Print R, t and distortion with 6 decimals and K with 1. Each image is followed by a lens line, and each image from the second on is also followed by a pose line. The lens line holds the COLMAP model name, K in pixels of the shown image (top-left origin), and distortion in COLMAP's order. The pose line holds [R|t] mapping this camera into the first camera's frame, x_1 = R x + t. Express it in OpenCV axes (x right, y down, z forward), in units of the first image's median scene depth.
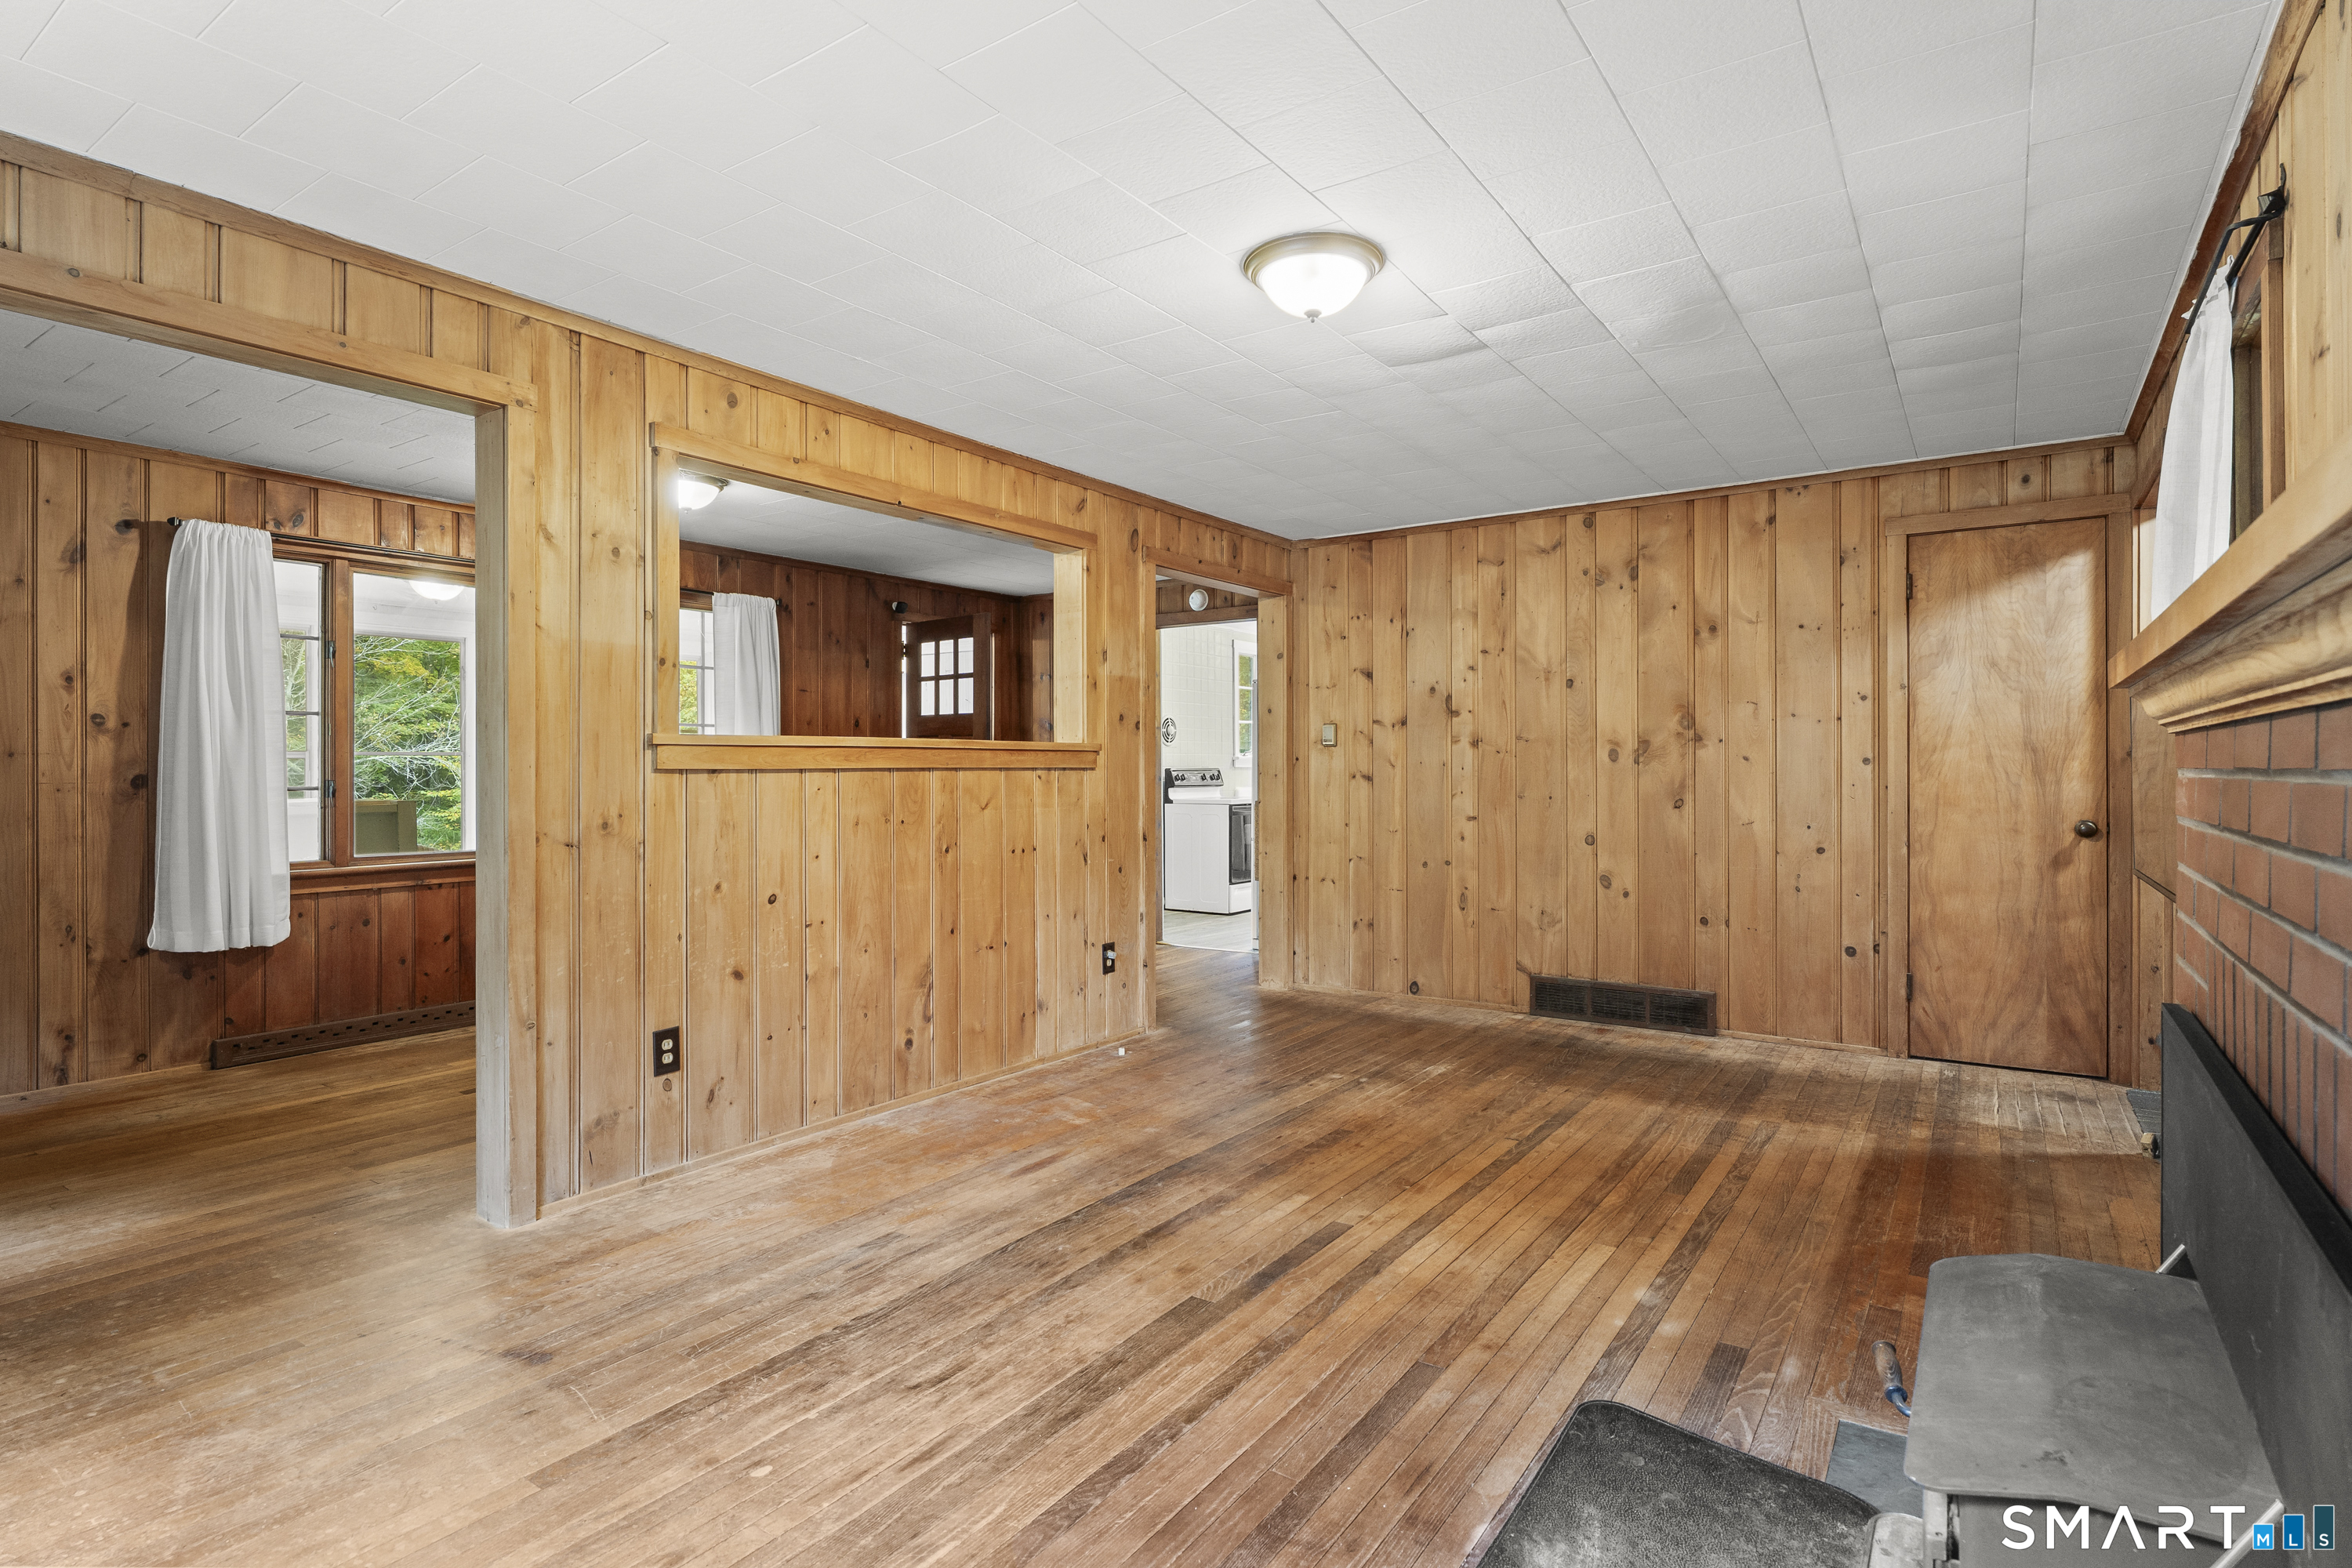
lens RADIAL K [[1192.8, 0, 1164.3], [0, 1192.8, 772.8], [0, 0, 1]] dist [-0.009527, 0.004948]
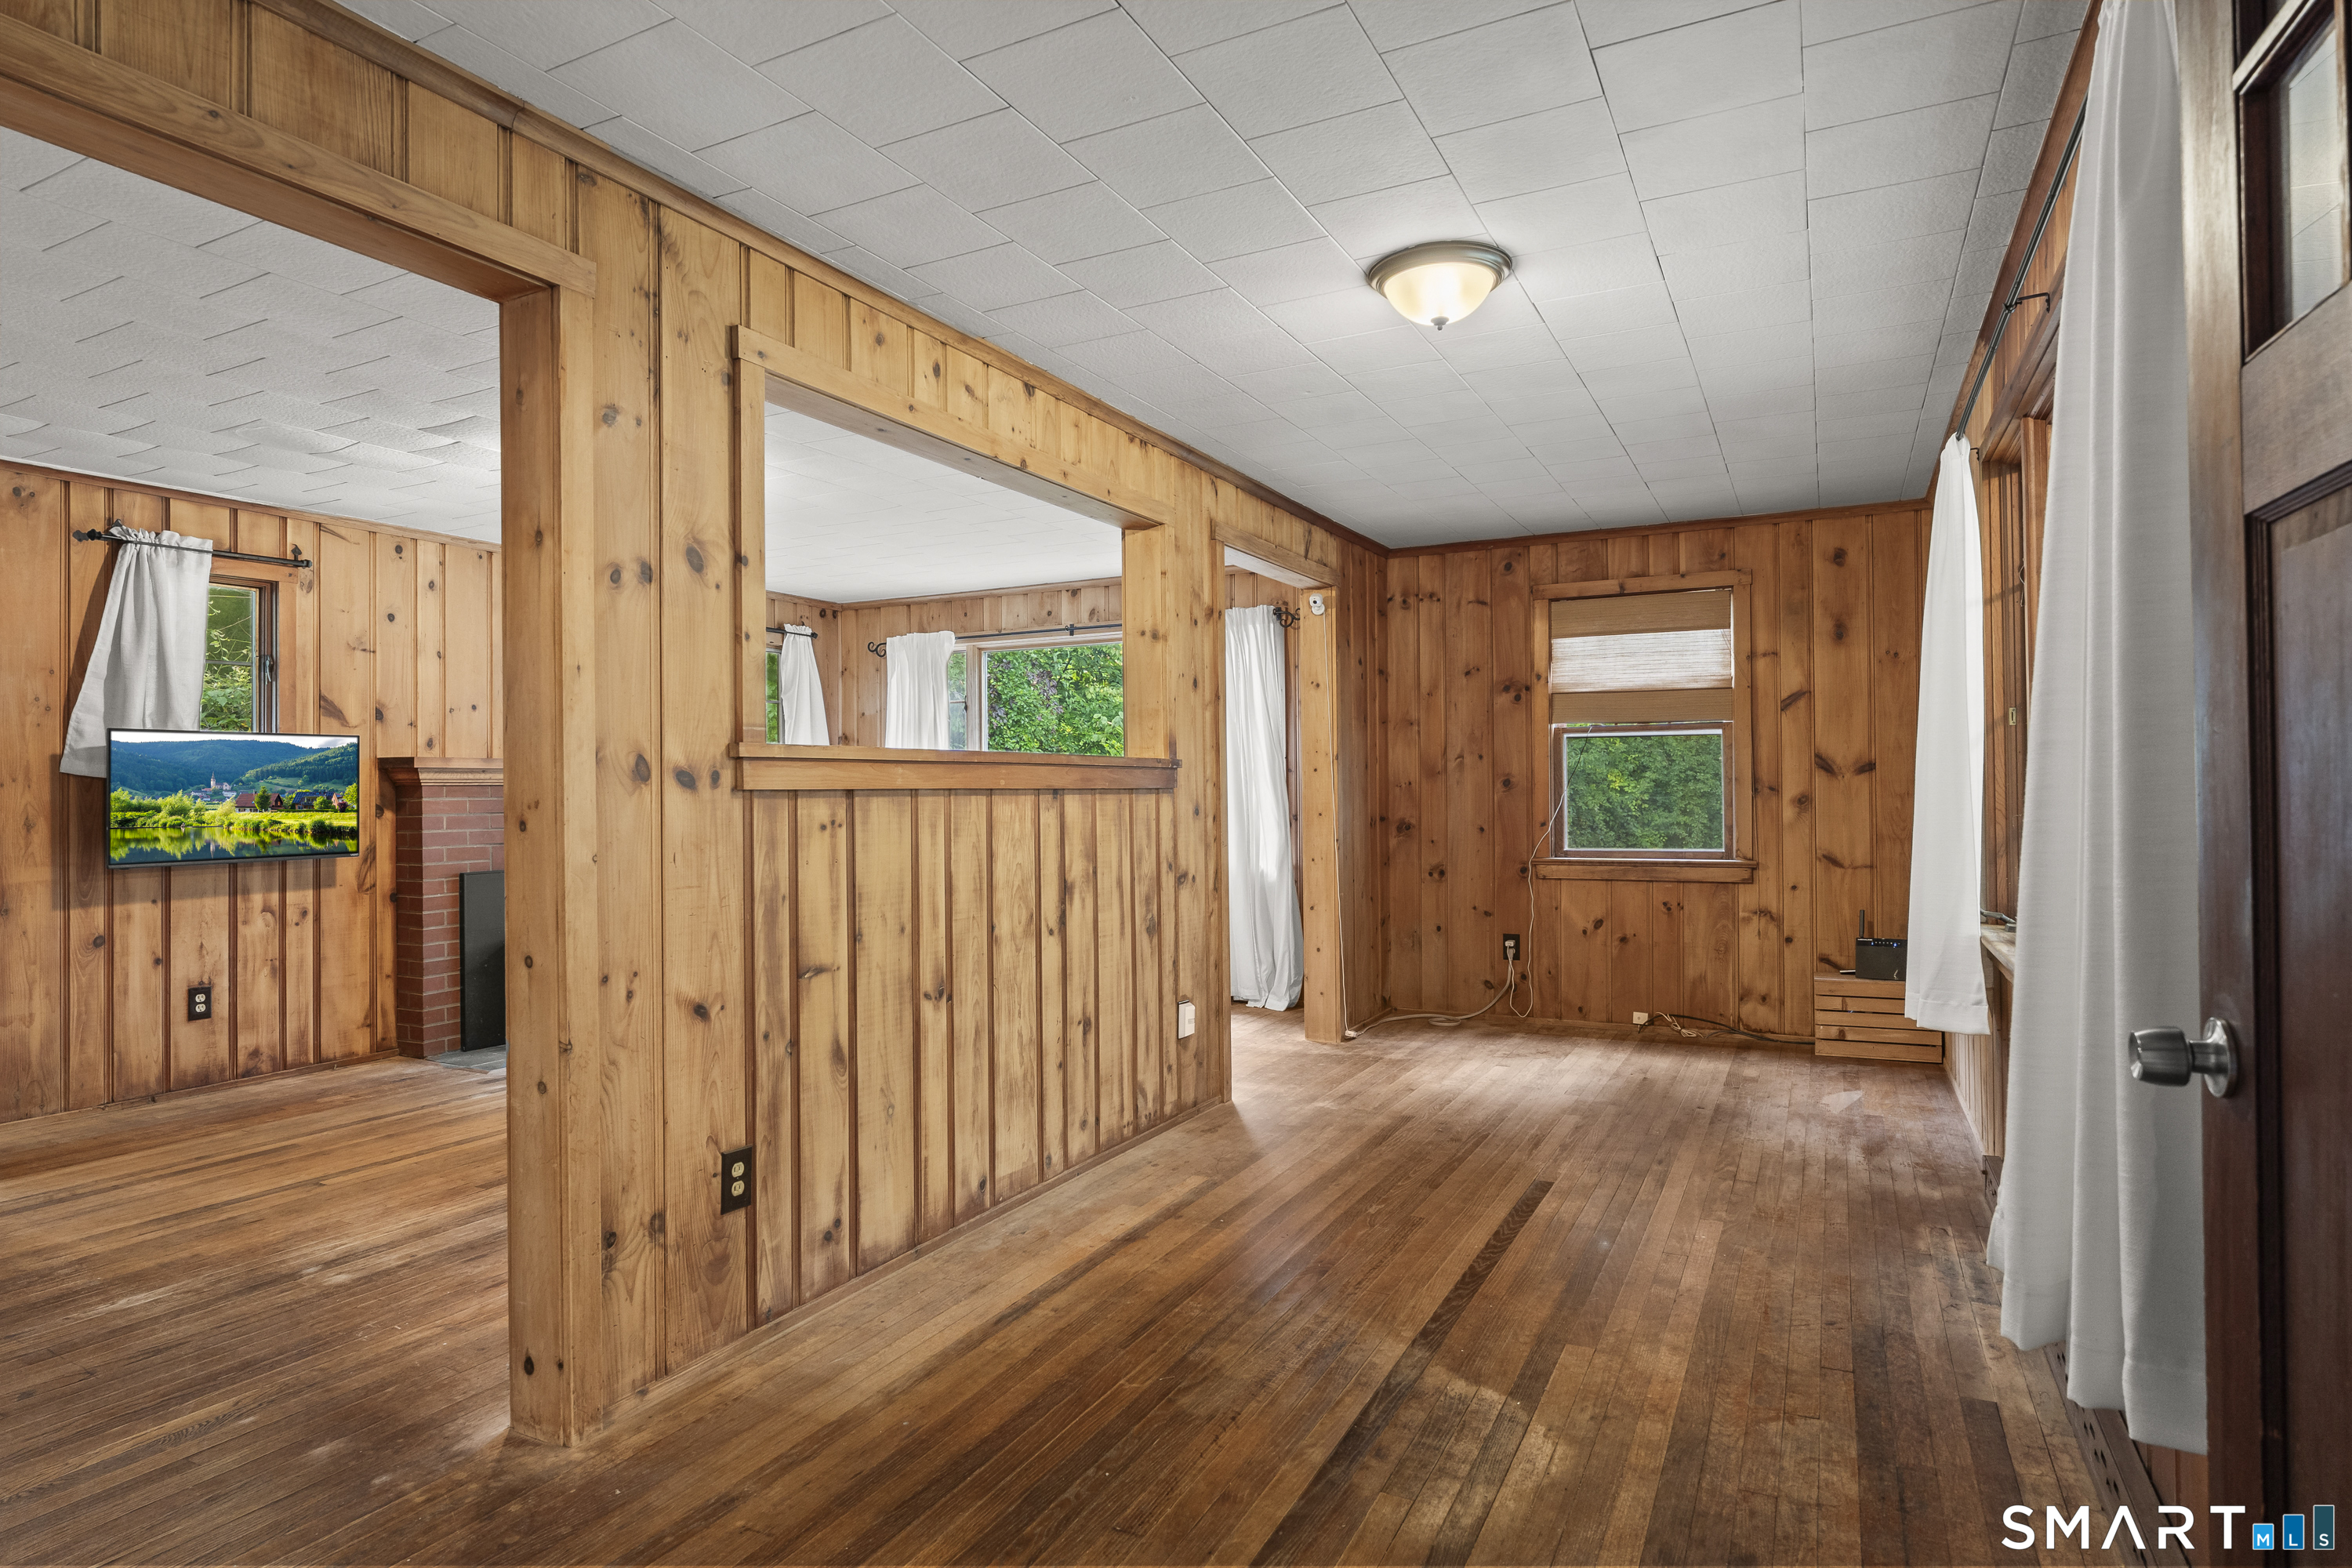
lens RADIAL K [[1296.7, 0, 1160.1], [0, 1296.7, 779.4], [0, 0, 1]] dist [-0.012123, 0.000354]
pose [[-0.992819, 0.011332, -0.119086, -0.223750], [0.011882, 0.999922, -0.003906, -0.005463], [0.119033, -0.005293, -0.992876, 1.814737]]
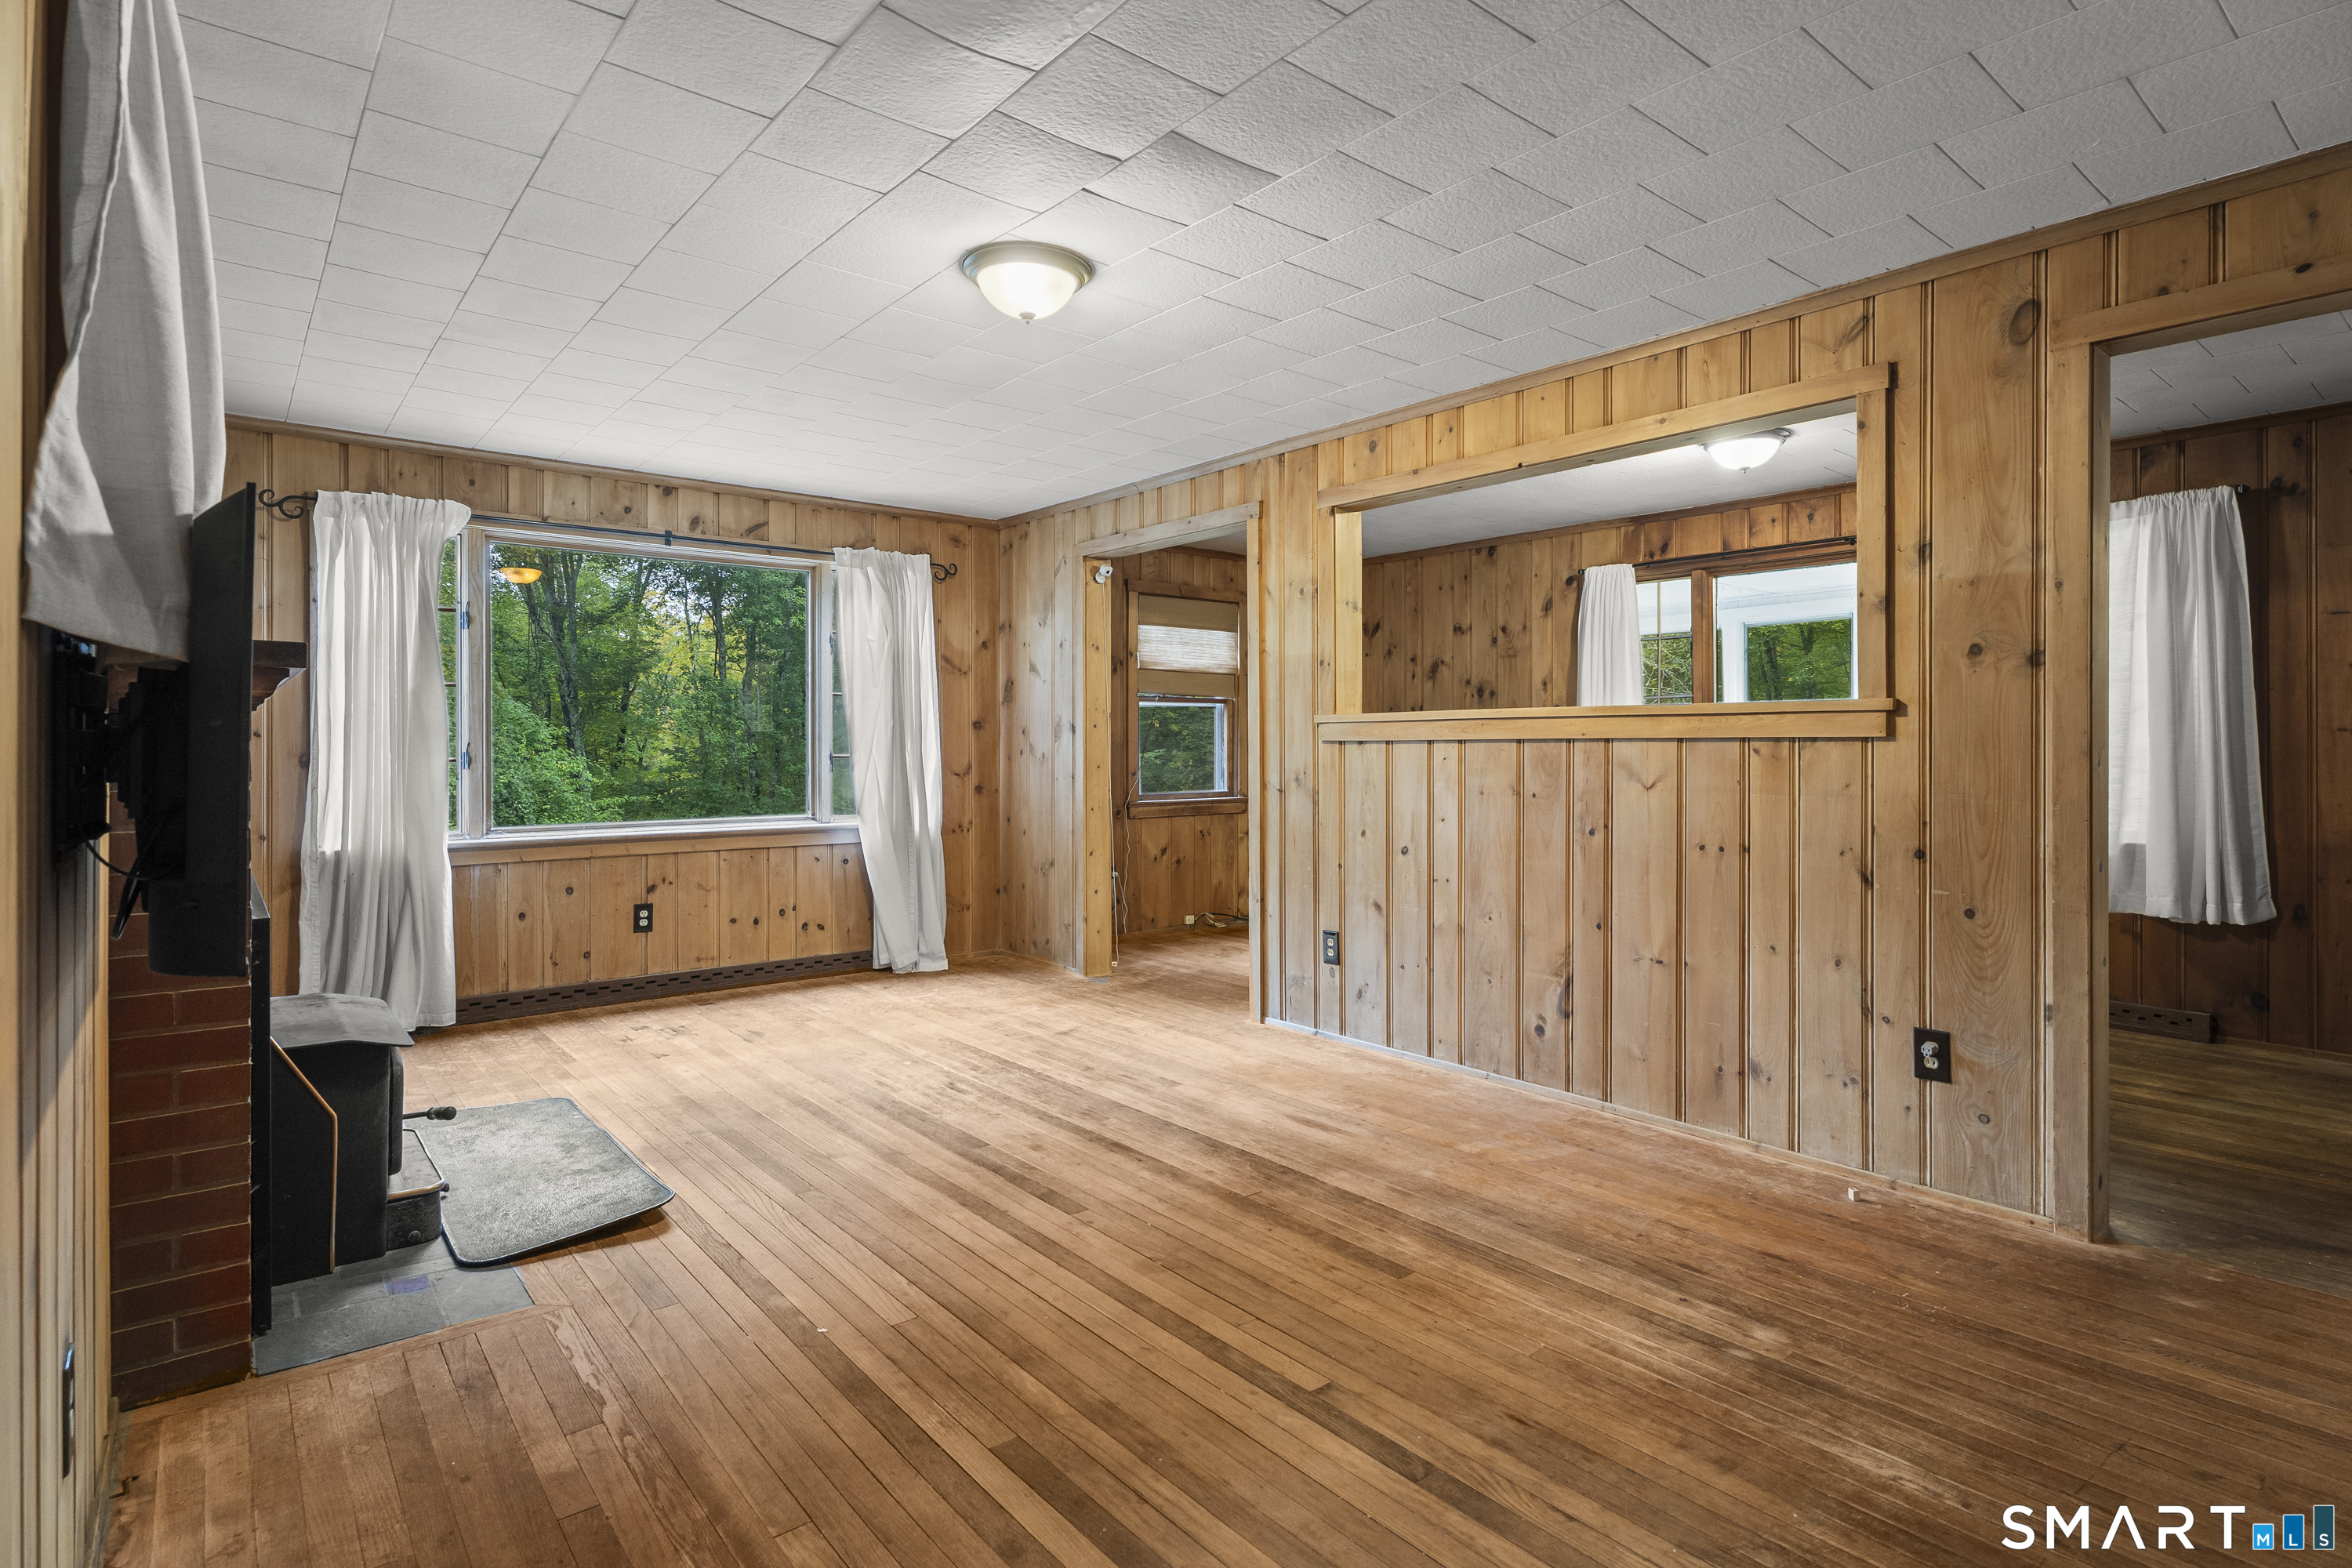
lens RADIAL K [[1192.8, 0, 1173.2], [0, 1192.8, 743.8], [0, 0, 1]] dist [-0.009527, 0.004948]
pose [[-0.271357, 0.002425, -0.962476, 0.736899], [-0.000641, 0.999996, 0.002701, -0.002199], [0.962479, 0.001350, -0.271354, 0.931043]]
